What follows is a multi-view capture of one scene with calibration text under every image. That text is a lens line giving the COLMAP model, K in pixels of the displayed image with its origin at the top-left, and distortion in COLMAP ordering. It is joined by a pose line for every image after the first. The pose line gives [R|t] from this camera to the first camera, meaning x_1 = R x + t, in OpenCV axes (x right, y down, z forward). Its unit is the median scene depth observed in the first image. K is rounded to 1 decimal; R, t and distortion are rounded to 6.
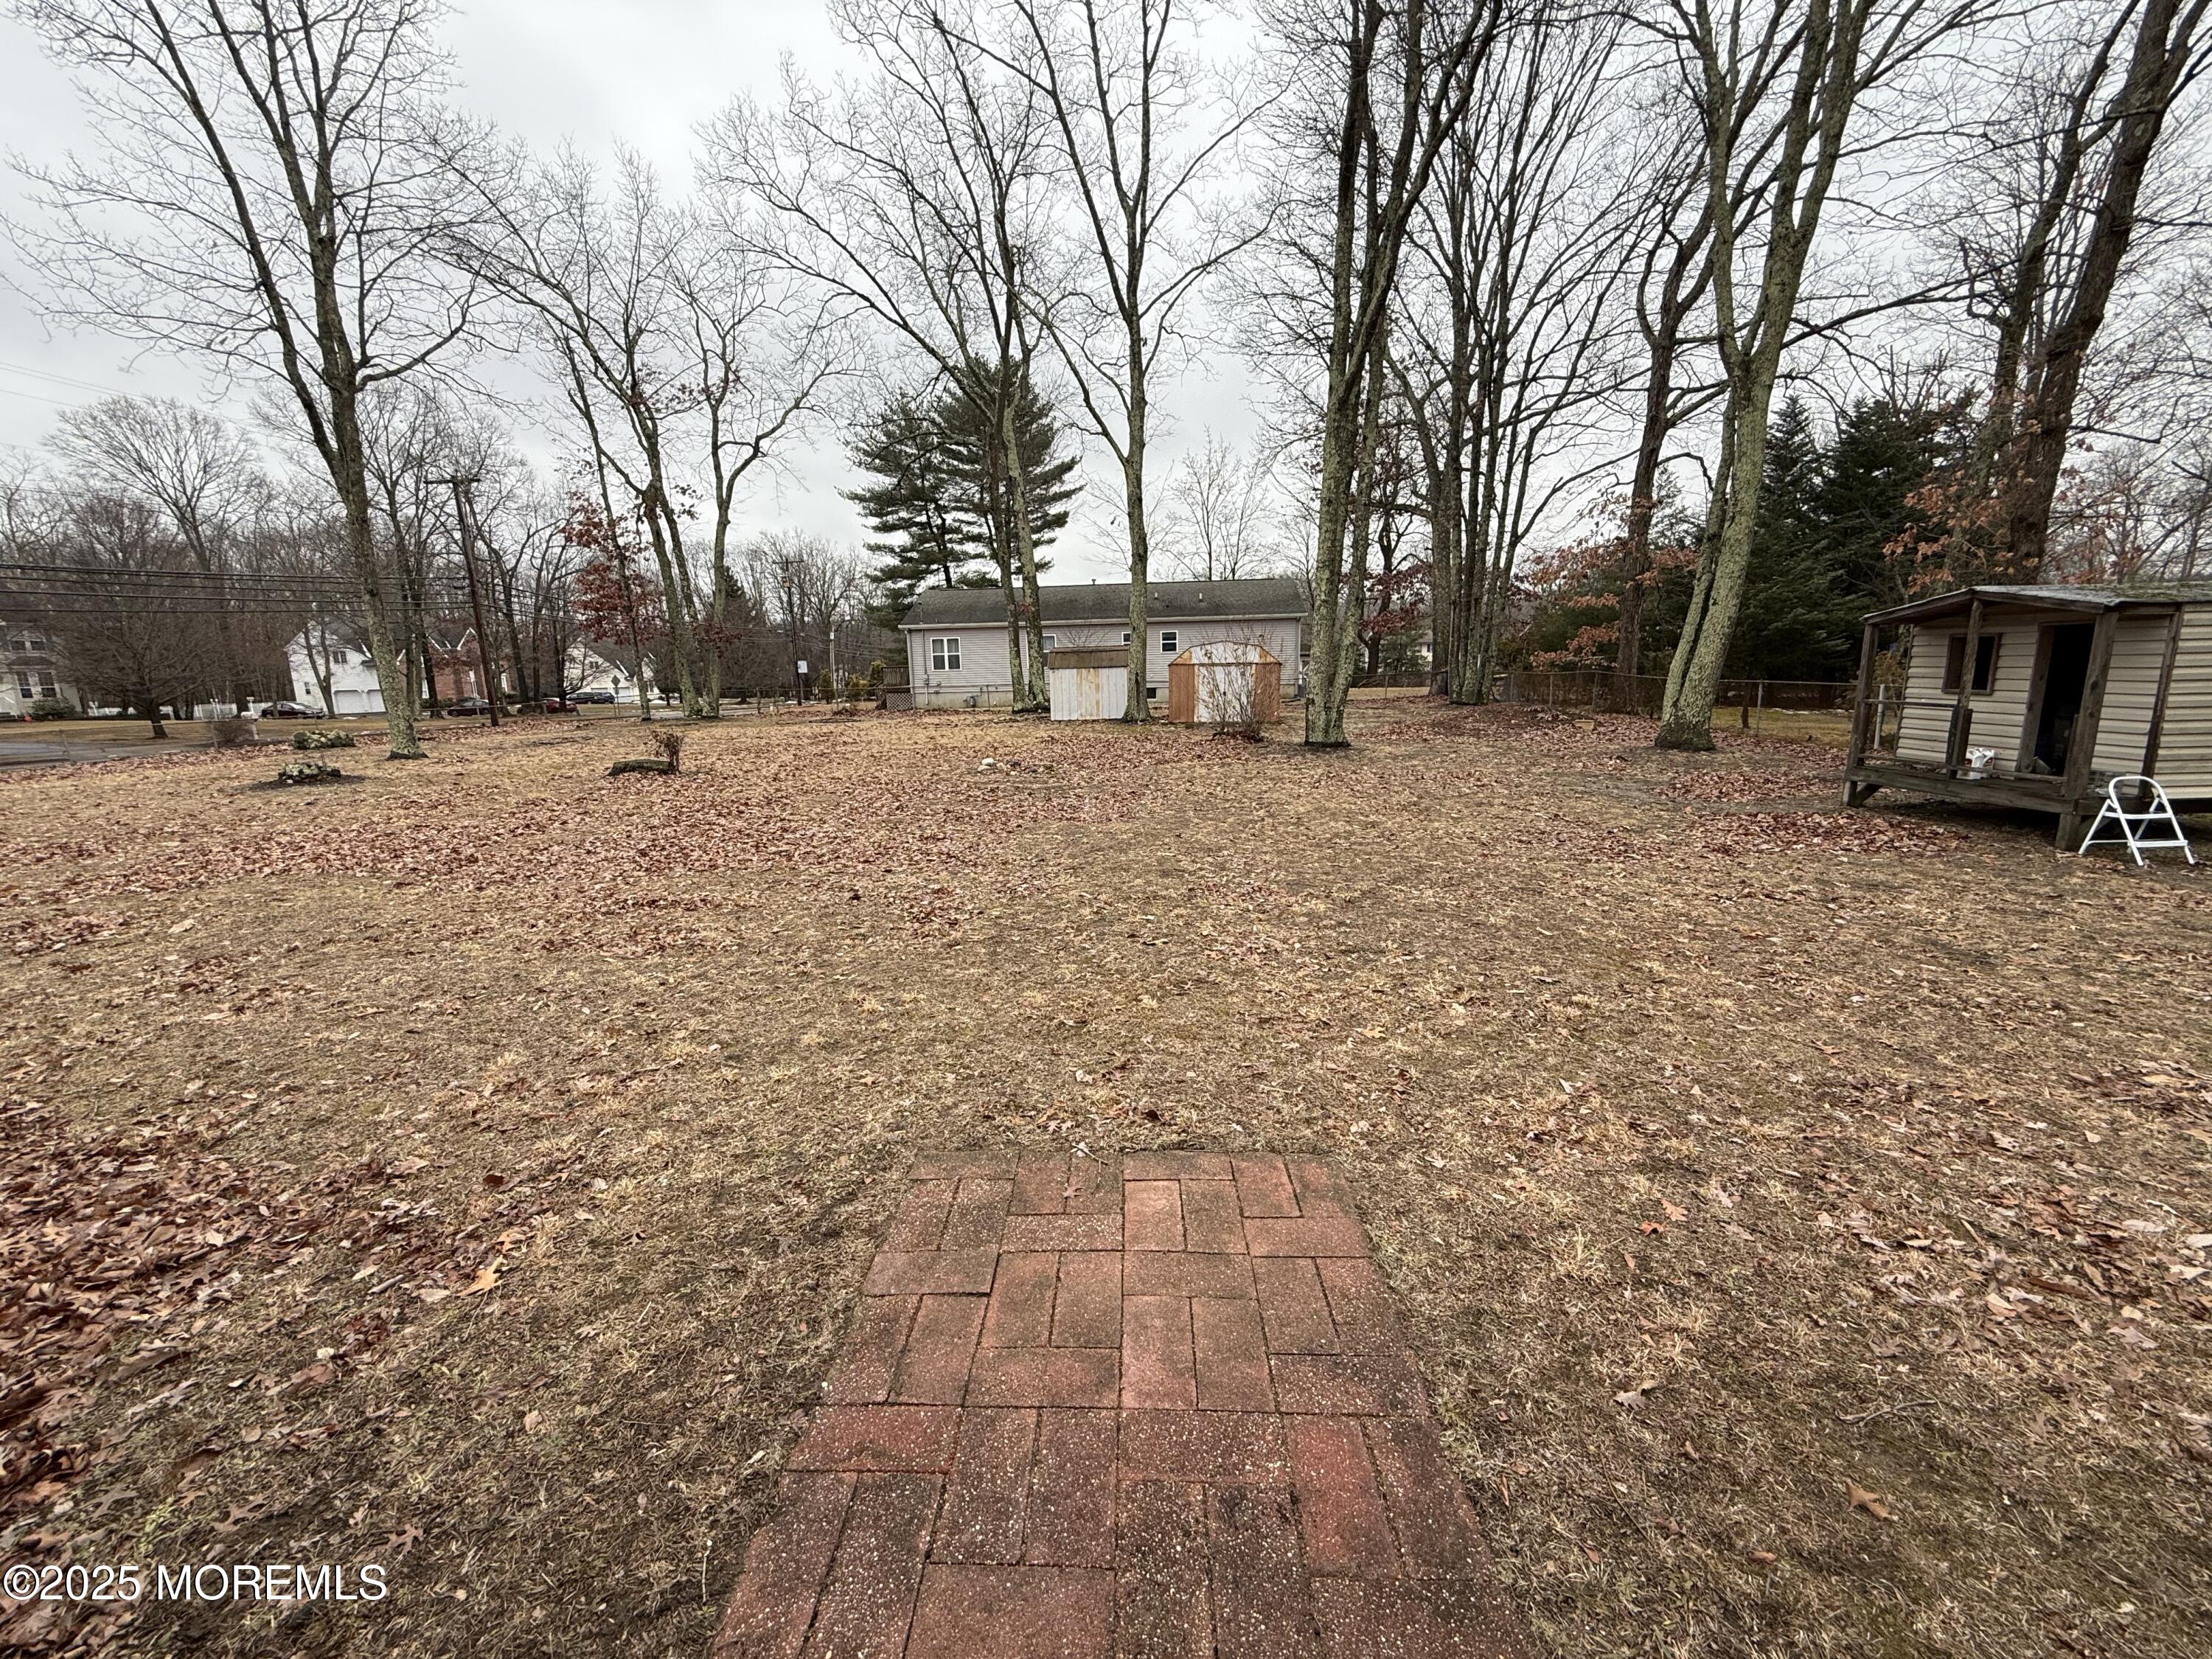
lens RADIAL K [[893.0, 0, 1106.0], [0, 893.0, 829.5], [0, 0, 1]] dist [0.001257, -0.000115]
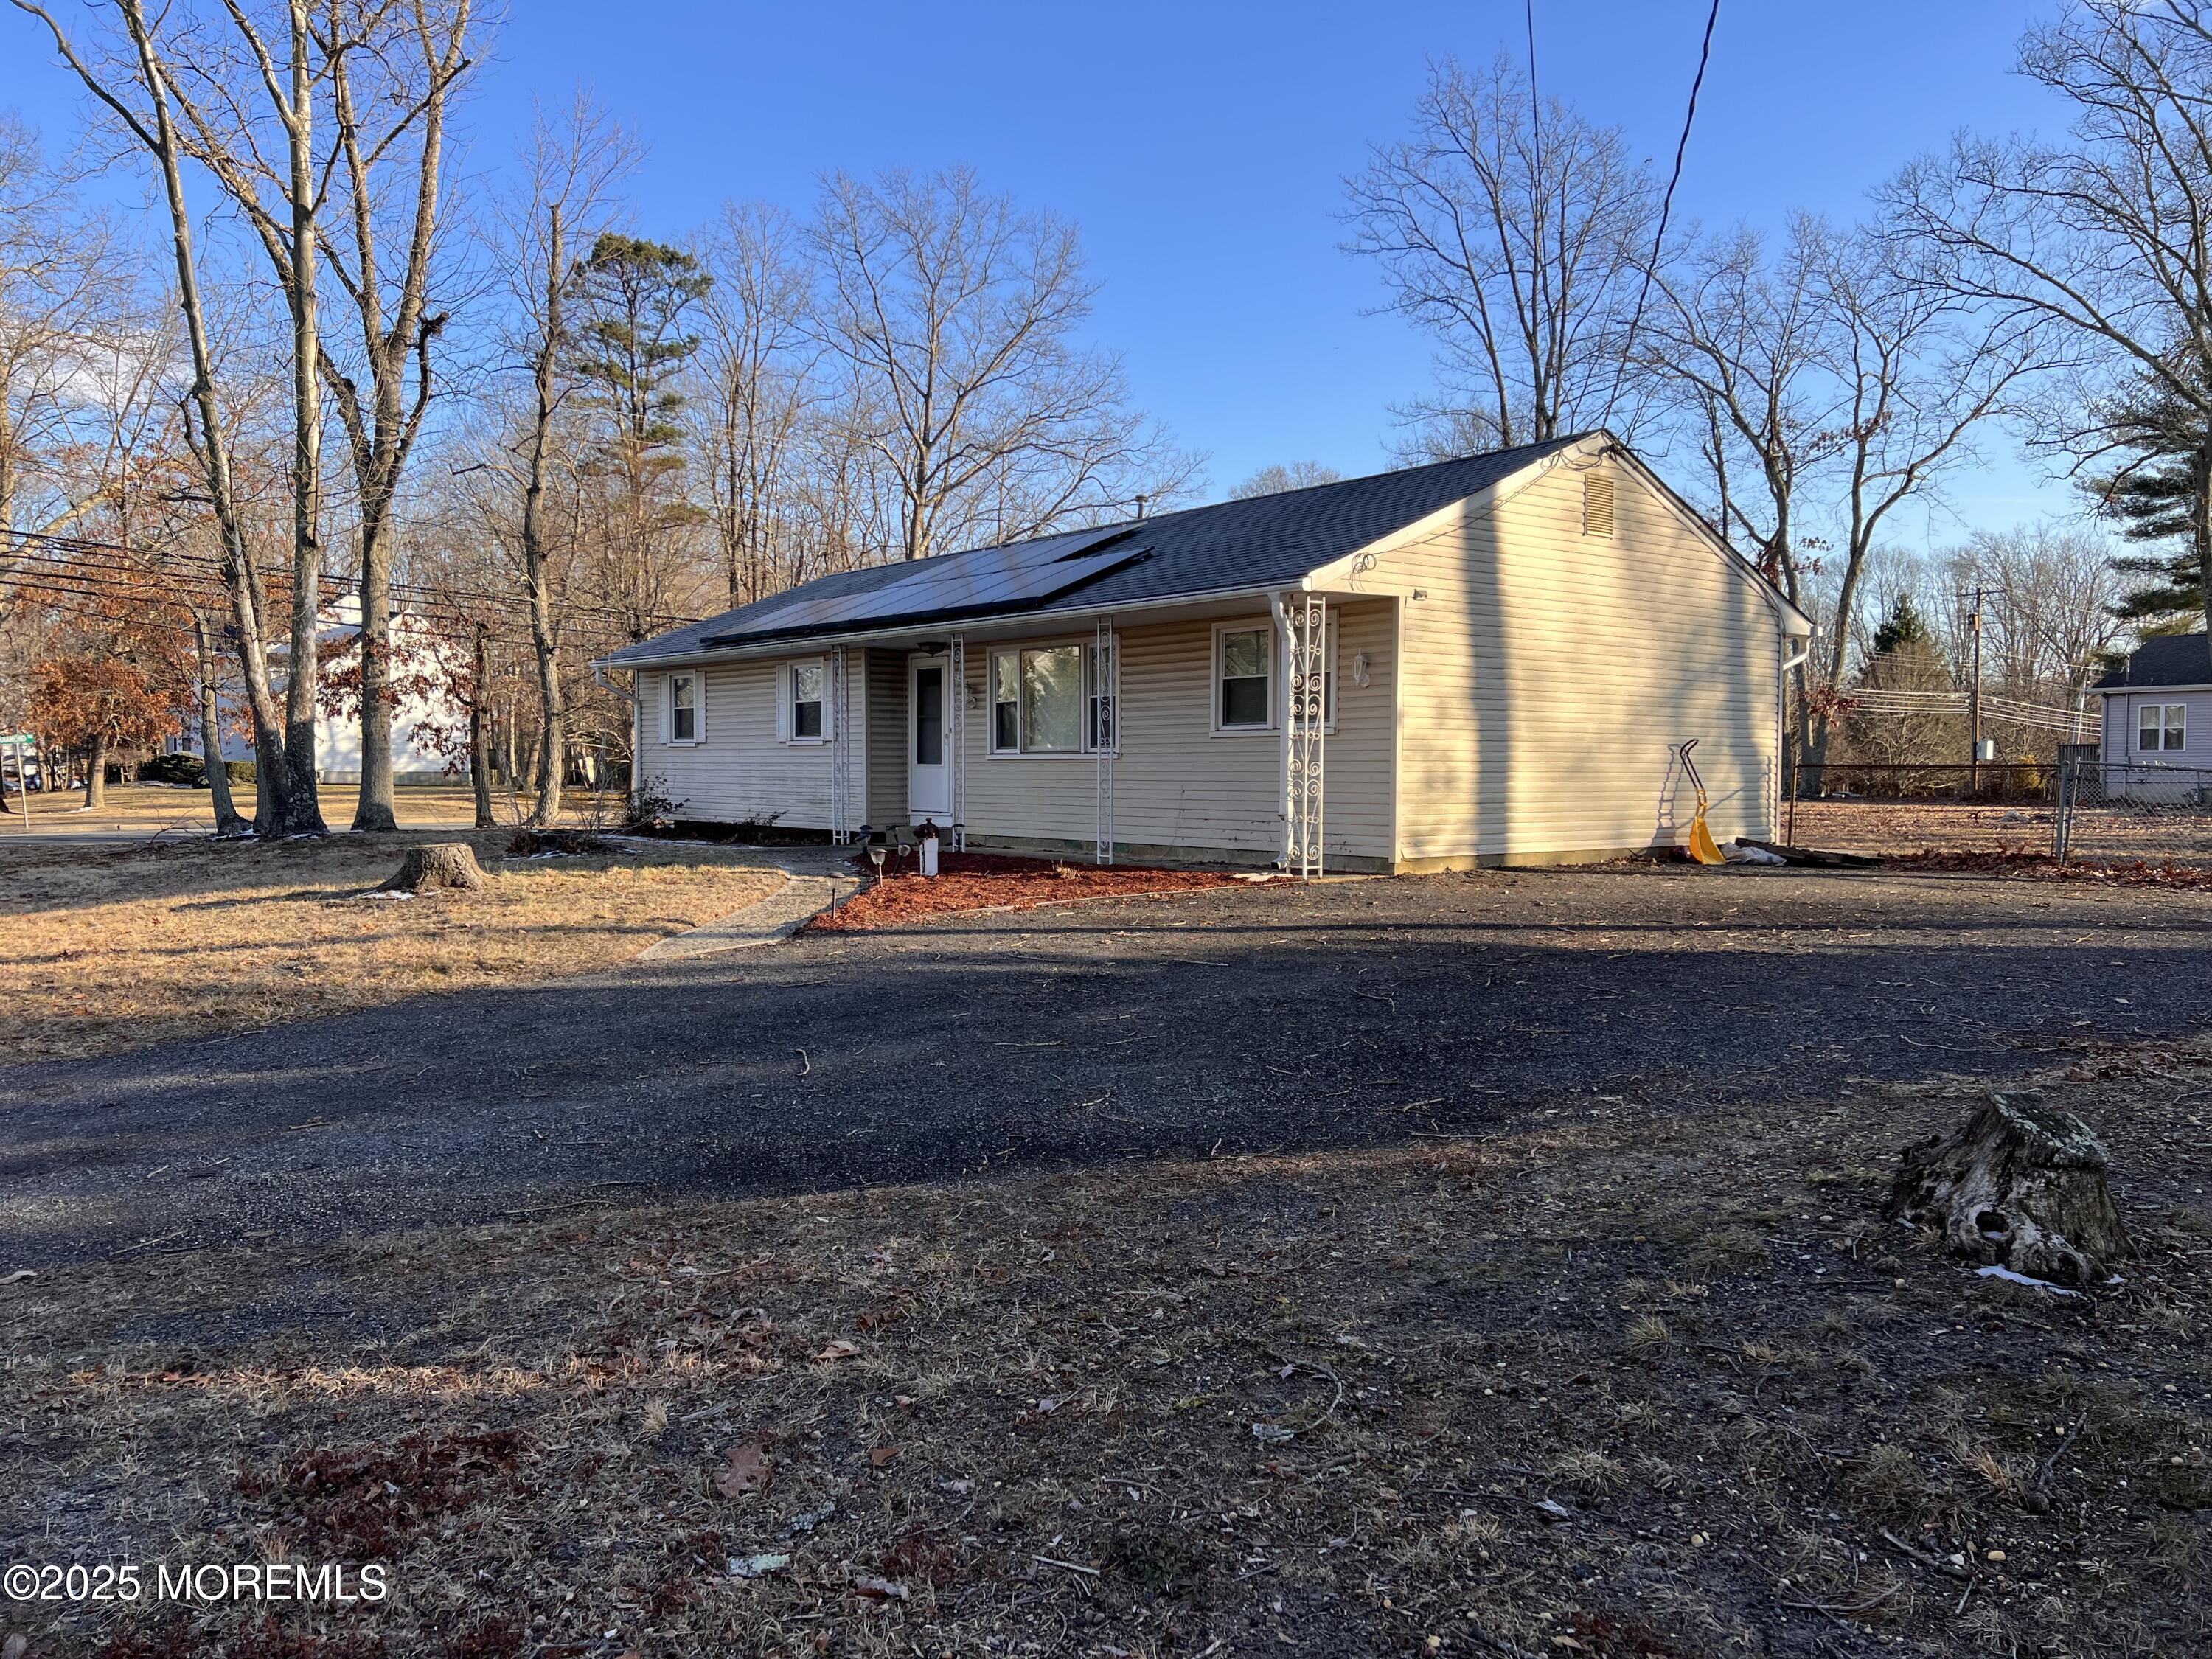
lens RADIAL K [[1679.8, 0, 1106.0], [0, 1679.8, 829.5], [0, 0, 1]] dist [0.027186, 0.002935]
pose [[0.664373, 0.059416, -0.745036, 0.314932], [-0.159127, 0.985225, -0.063328, 0.113753], [0.730265, 0.160629, 0.664011, -0.552620]]
